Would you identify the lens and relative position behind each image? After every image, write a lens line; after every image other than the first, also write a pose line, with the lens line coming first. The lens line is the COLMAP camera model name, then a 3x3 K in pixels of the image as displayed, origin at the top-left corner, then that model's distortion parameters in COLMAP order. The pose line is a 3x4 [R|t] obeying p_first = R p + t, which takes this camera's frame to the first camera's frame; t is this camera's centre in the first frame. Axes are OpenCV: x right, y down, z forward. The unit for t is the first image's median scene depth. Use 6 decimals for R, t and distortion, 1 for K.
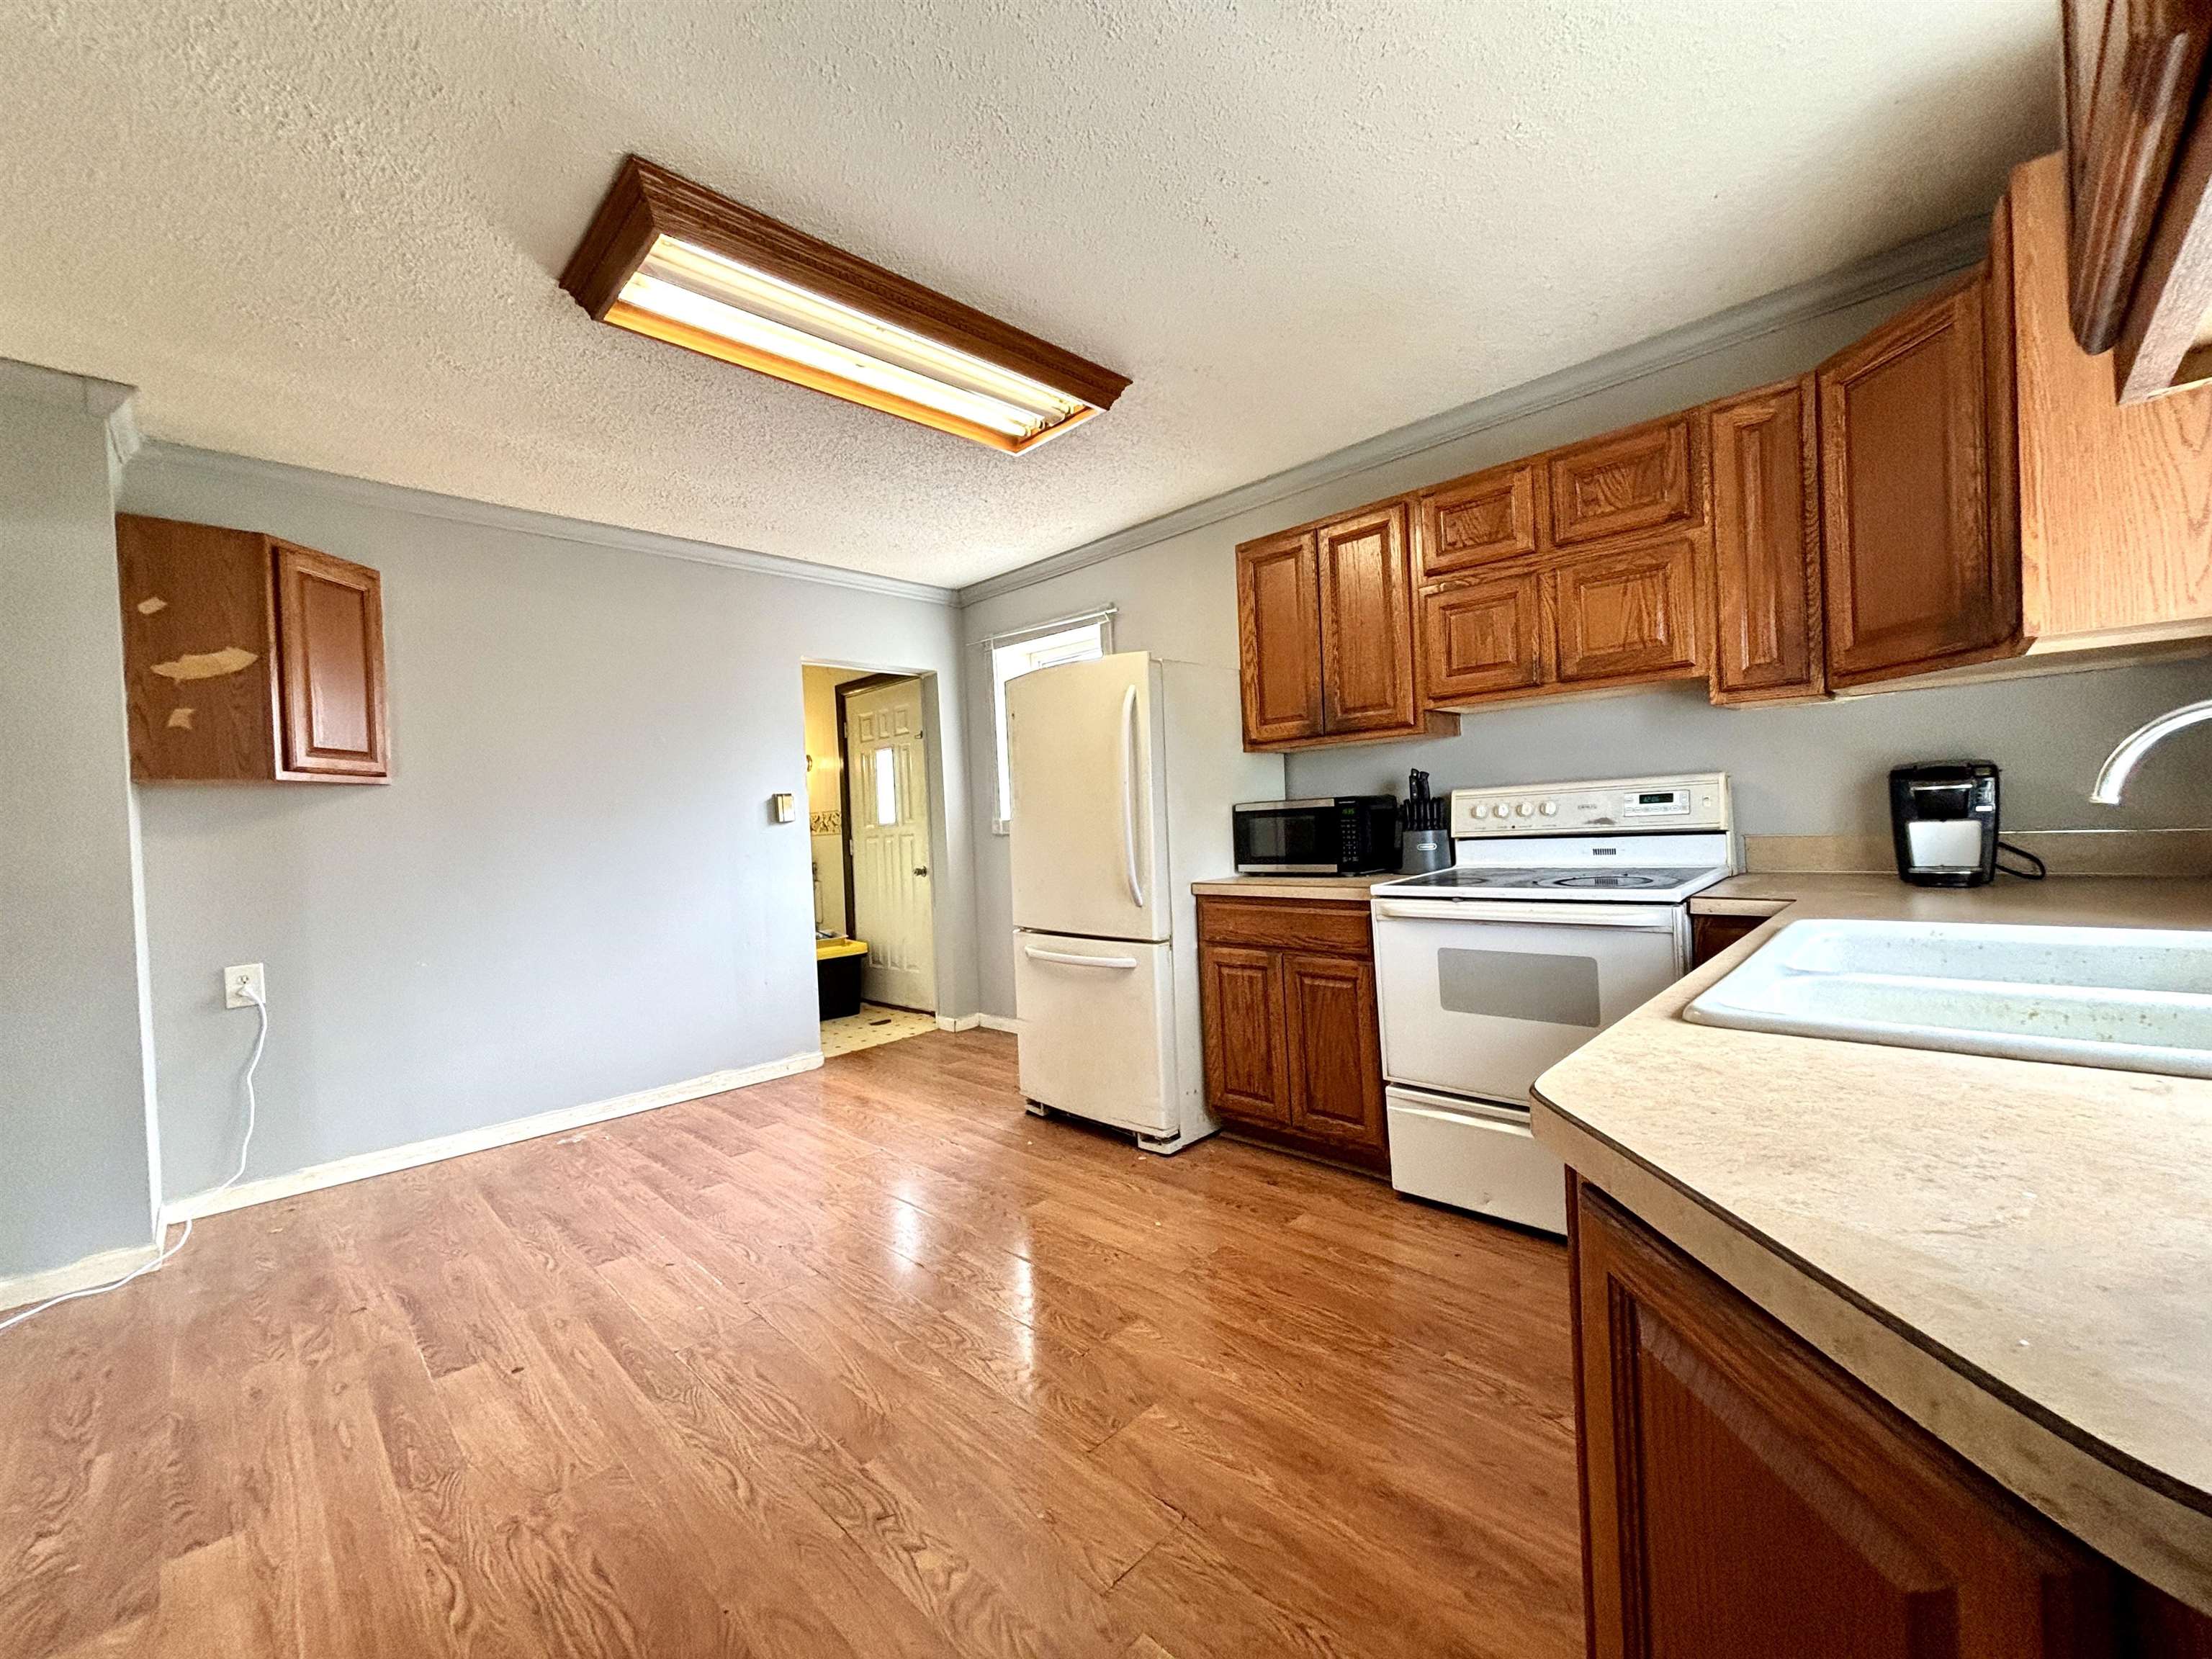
lens RADIAL K [[882.6, 0, 1103.5], [0, 882.6, 830.8], [0, 0, 1]] dist [0.001344, -0.000178]
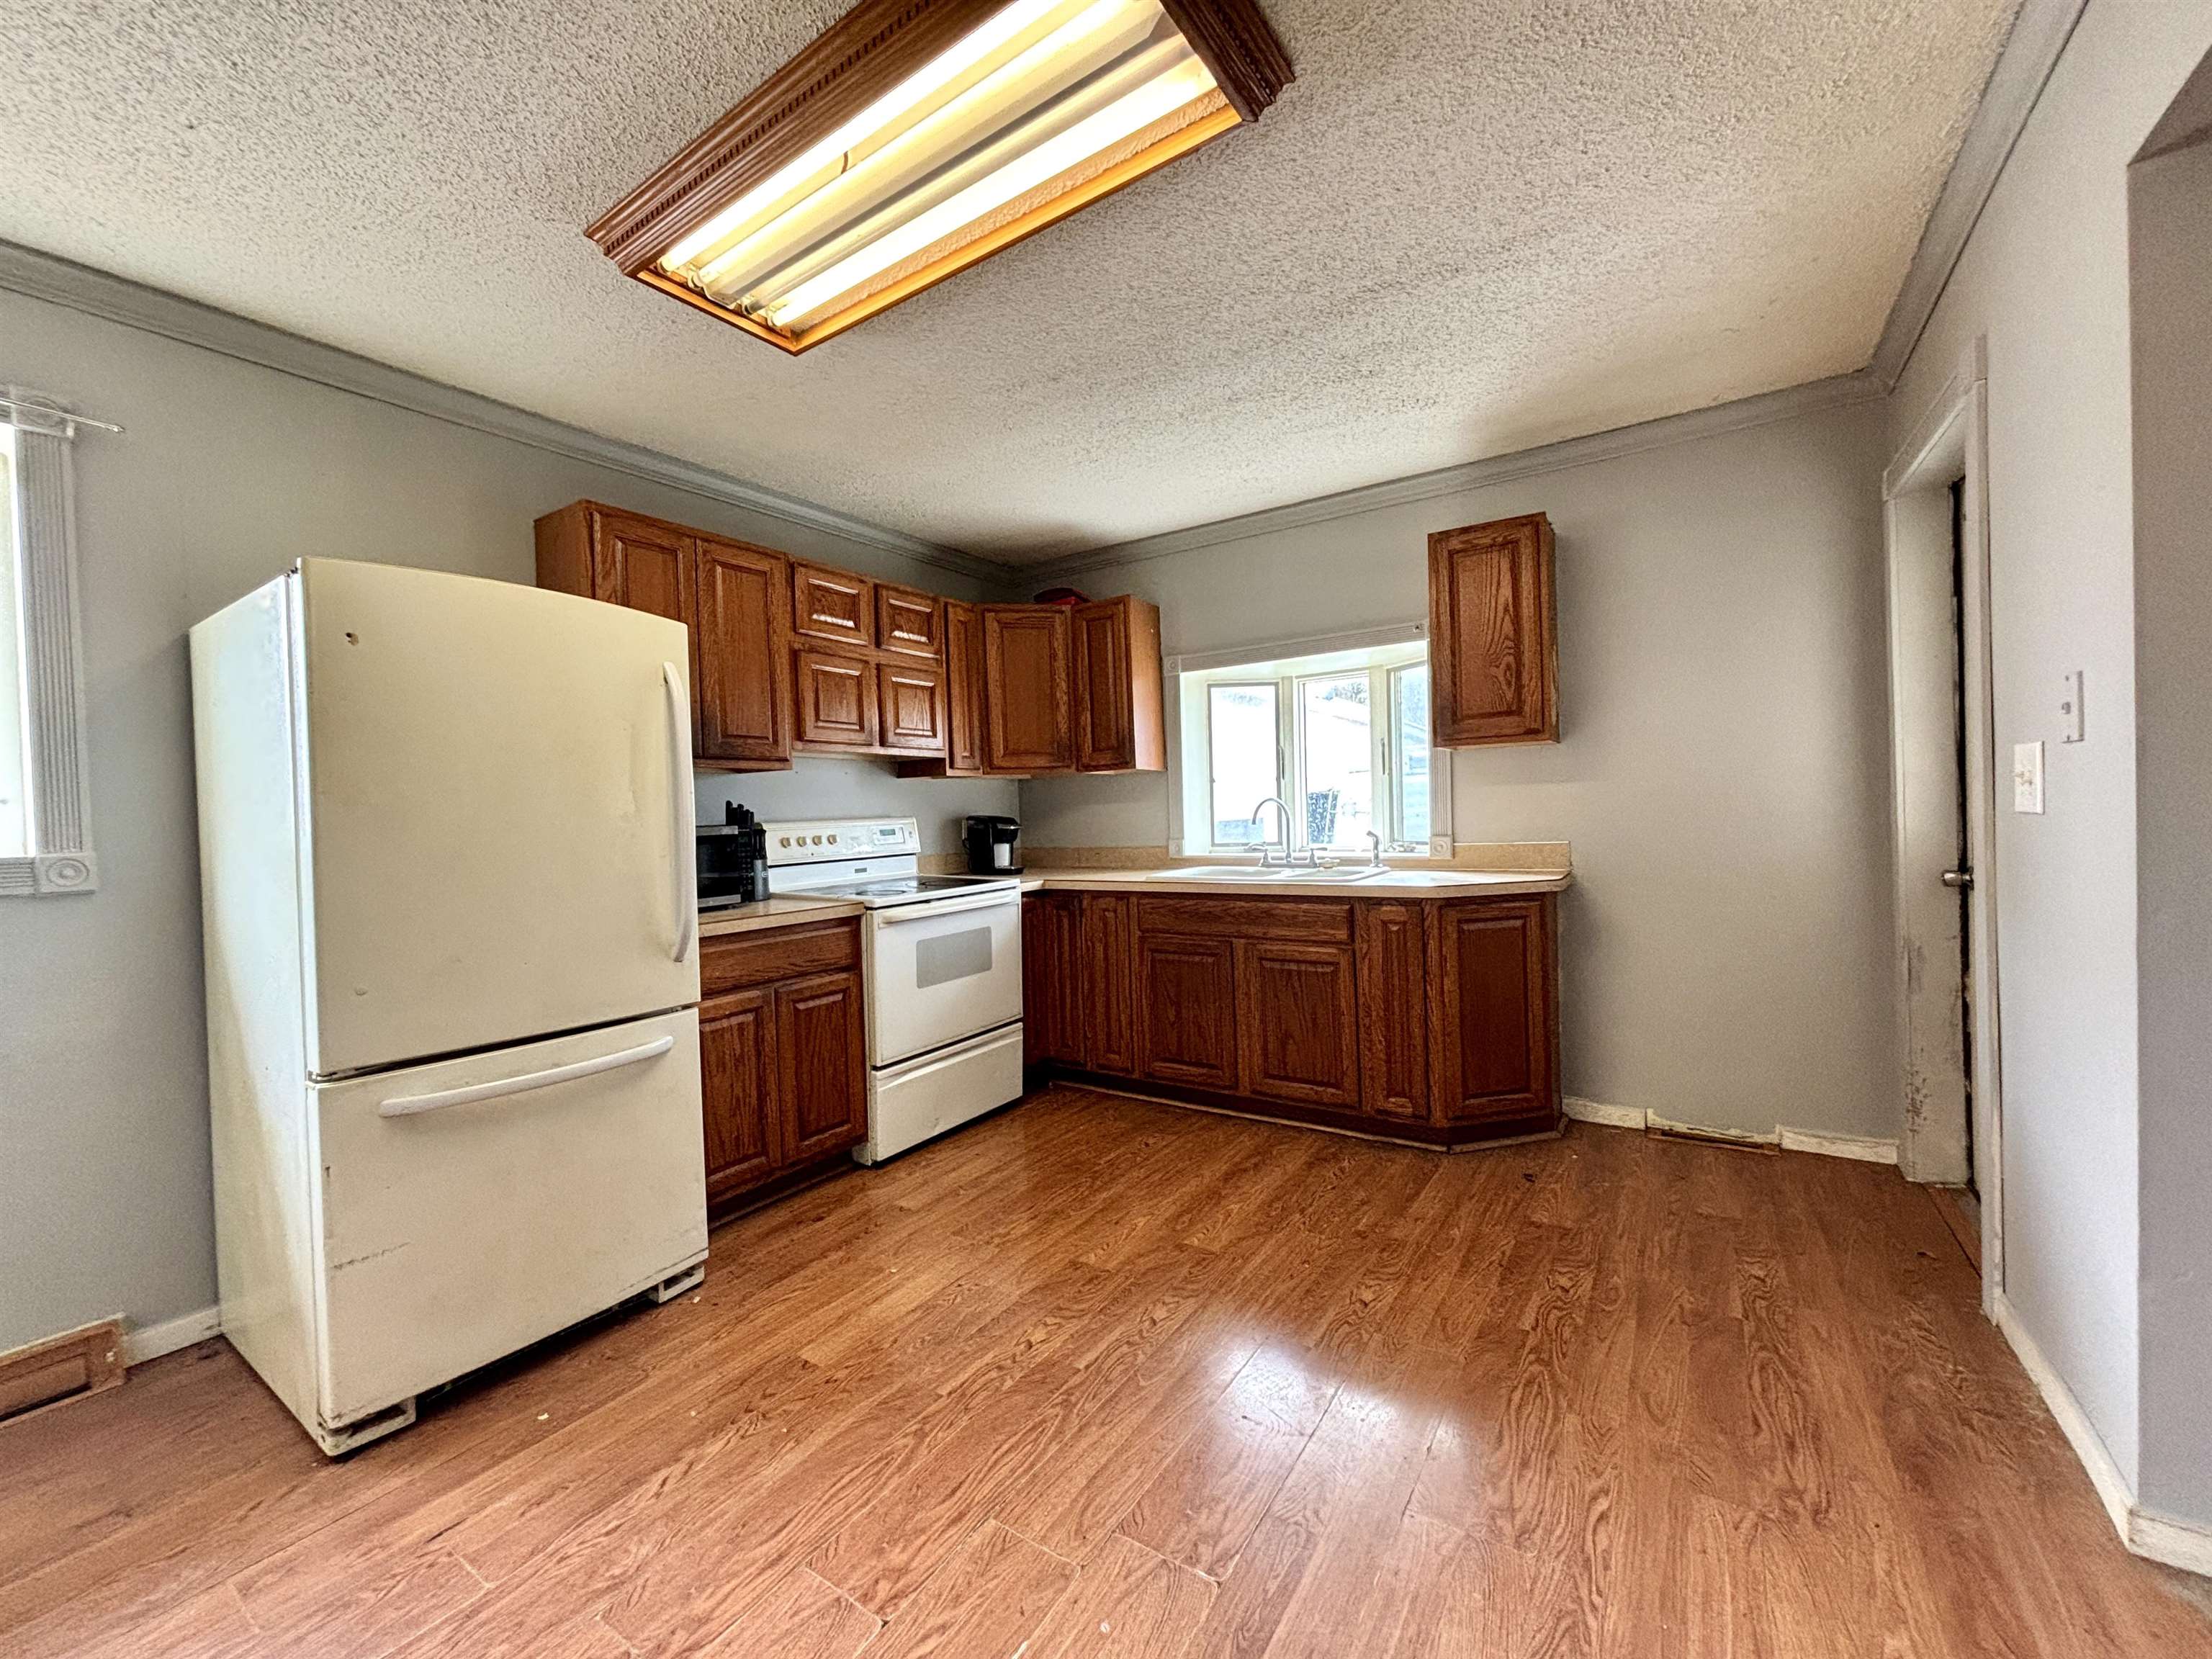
lens RADIAL K [[882.6, 0, 1106.8], [0, 882.6, 829.6], [0, 0, 1]] dist [0.001344, -0.000178]
pose [[-0.184408, 0.036081, 0.982187, -0.820262], [0.055683, 0.998104, -0.026211, 0.016467], [-0.981271, 0.049857, -0.186068, 0.837943]]
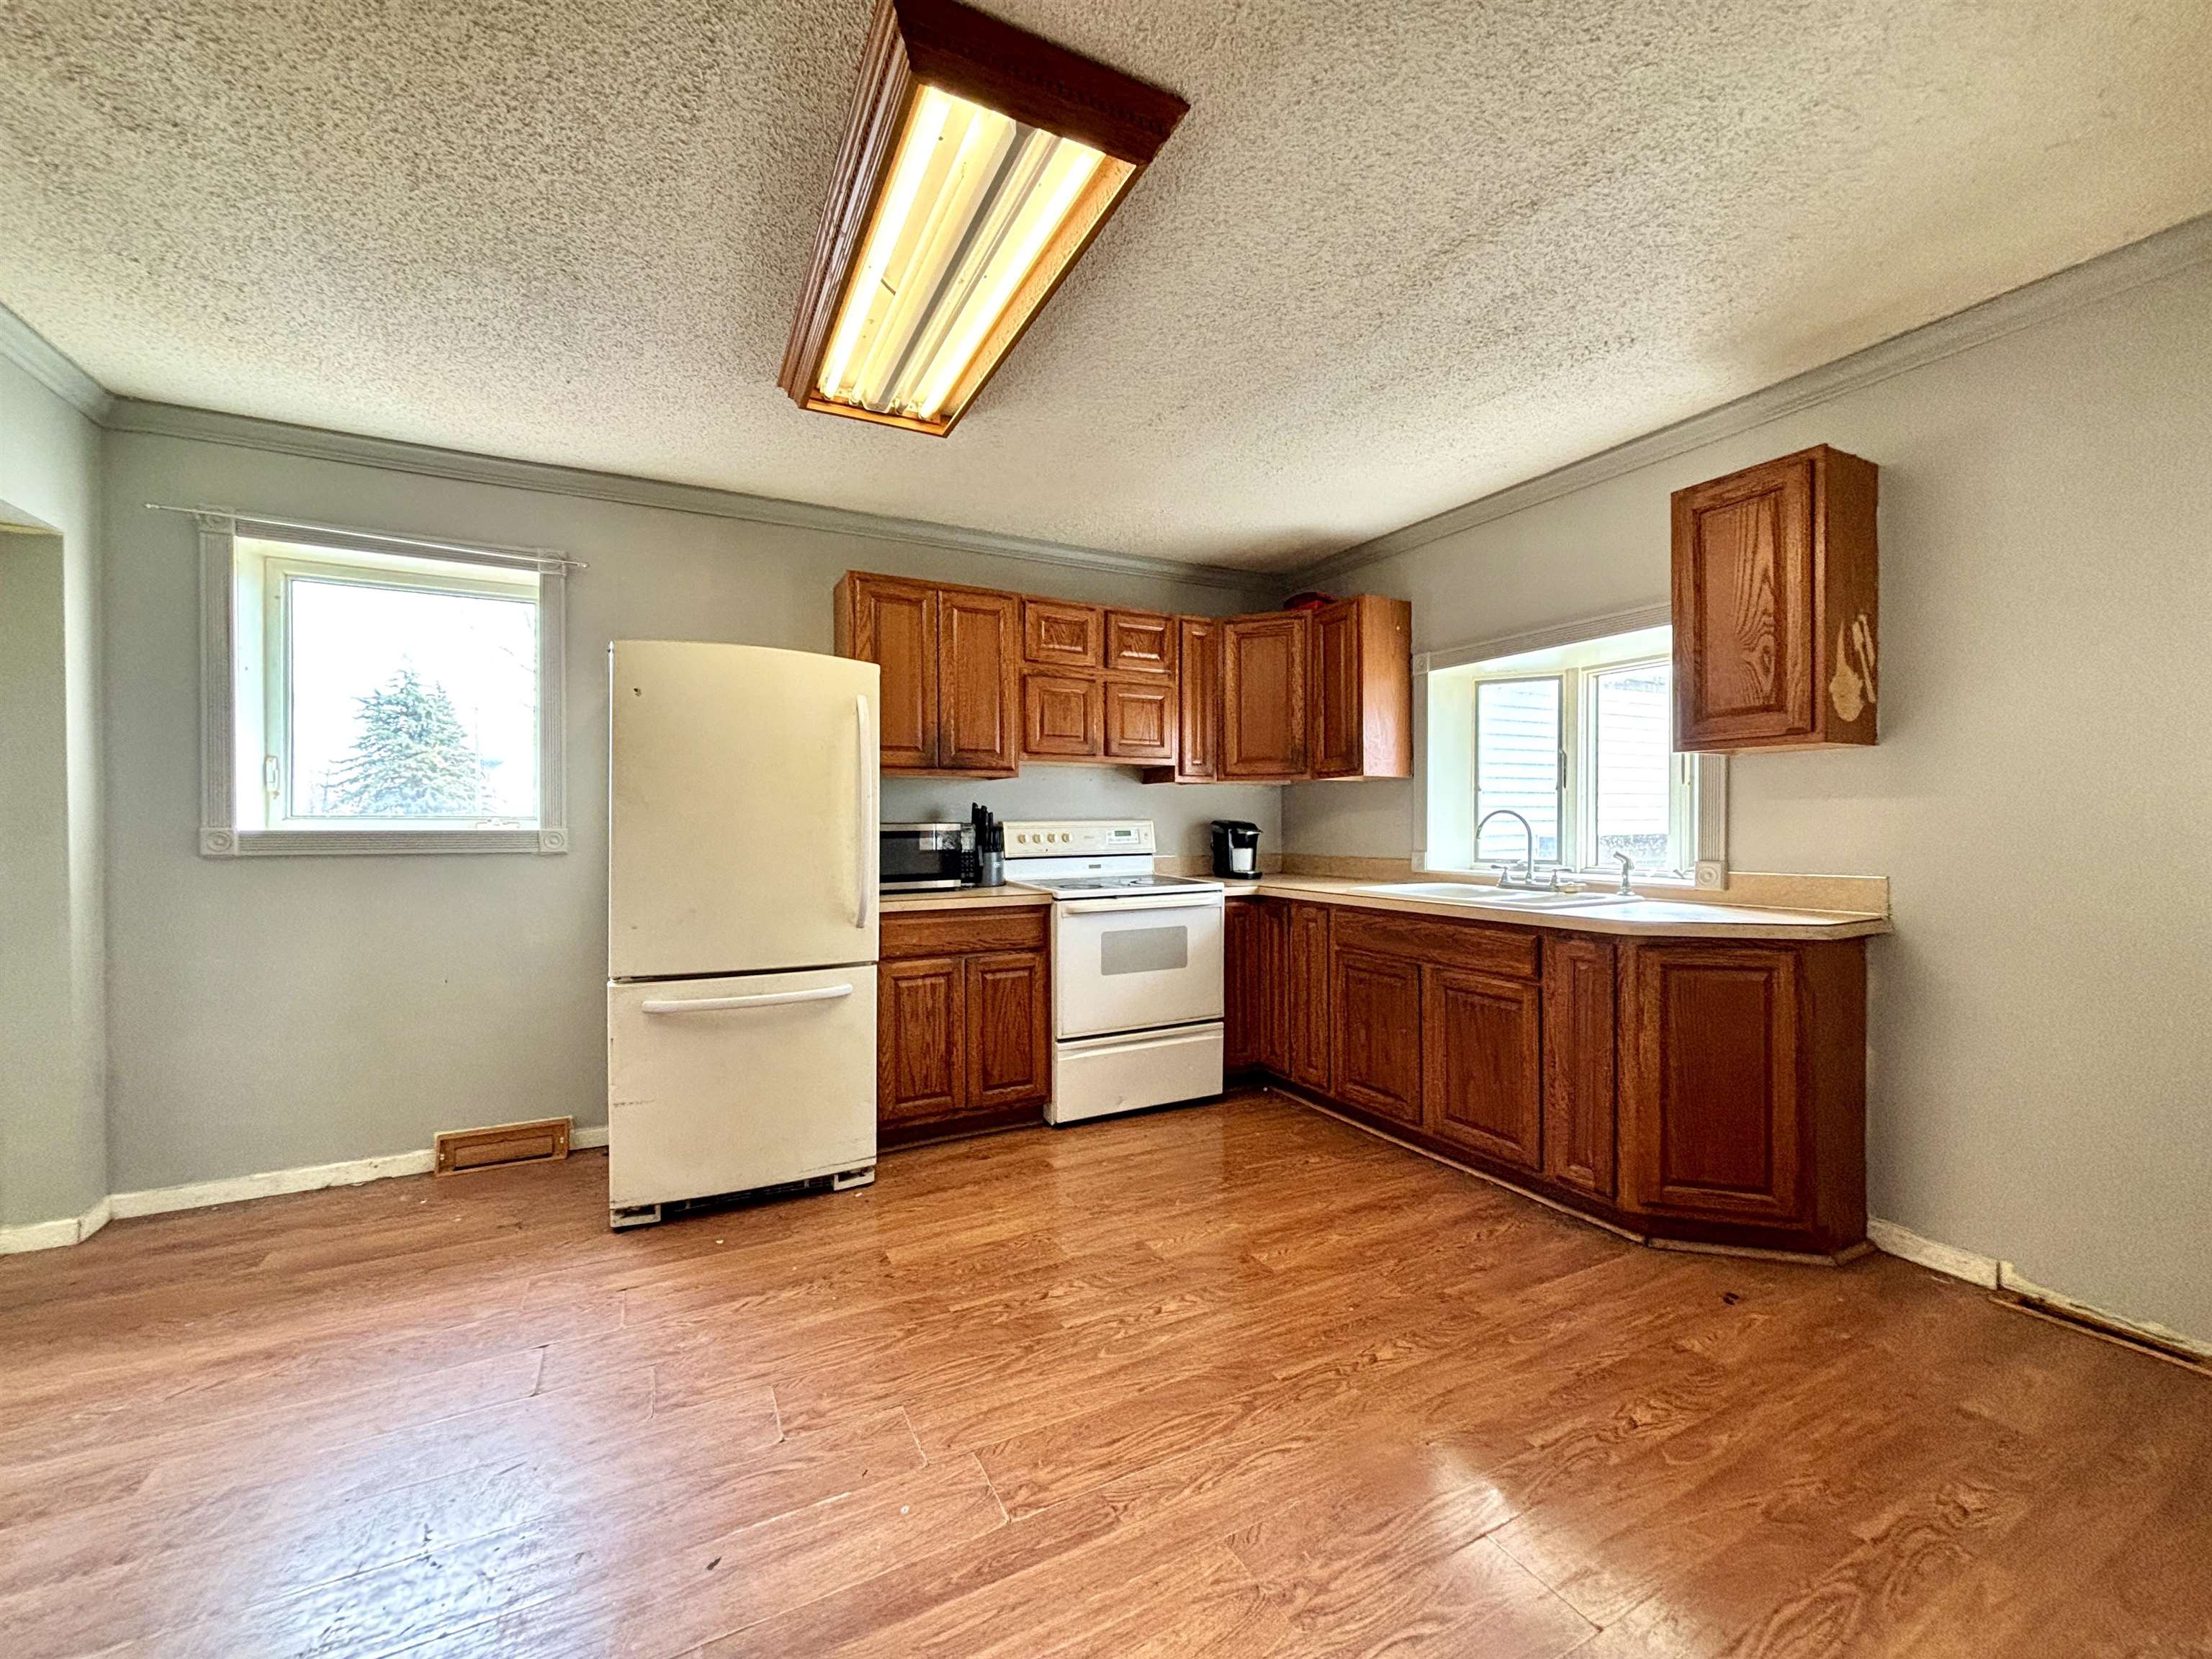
lens RADIAL K [[882.6, 0, 1110.1], [0, 882.6, 829.2], [0, 0, 1]] dist [0.001344, -0.000178]
pose [[0.307345, 0.040610, 0.950731, -0.848278], [0.002940, 0.999044, -0.043624, 0.024259], [-0.951594, 0.016203, 0.306932, 0.481361]]
